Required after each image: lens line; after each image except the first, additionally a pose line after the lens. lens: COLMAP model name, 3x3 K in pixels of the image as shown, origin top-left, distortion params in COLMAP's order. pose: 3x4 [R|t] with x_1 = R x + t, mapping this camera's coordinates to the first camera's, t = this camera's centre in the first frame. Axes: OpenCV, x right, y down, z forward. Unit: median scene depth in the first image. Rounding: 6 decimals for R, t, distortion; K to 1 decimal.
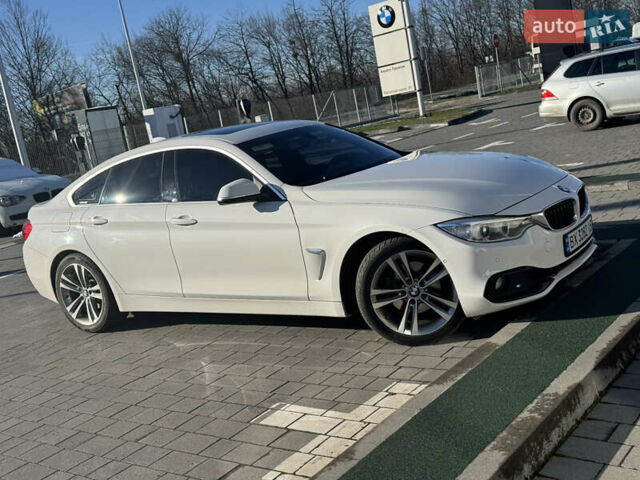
lens RADIAL K [[778.7, 0, 320.0], [0, 778.7, 240.0], [0, 0, 1]] dist [0.133819, -0.039502]
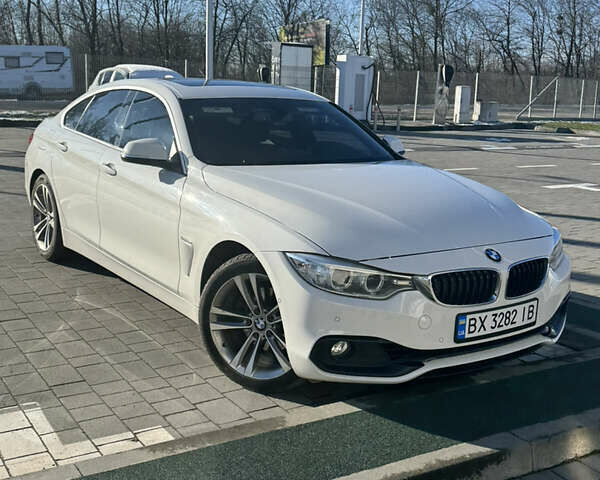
lens RADIAL K [[781.5, 0, 300.0], [0, 781.5, 240.0], [0, 0, 1]] dist [0.198370, -0.460594]
pose [[0.915971, 0.278279, -0.289063, 0.330602], [-0.262784, 0.960465, 0.091935, -0.092755], [0.303218, -0.008249, 0.952885, 0.214971]]
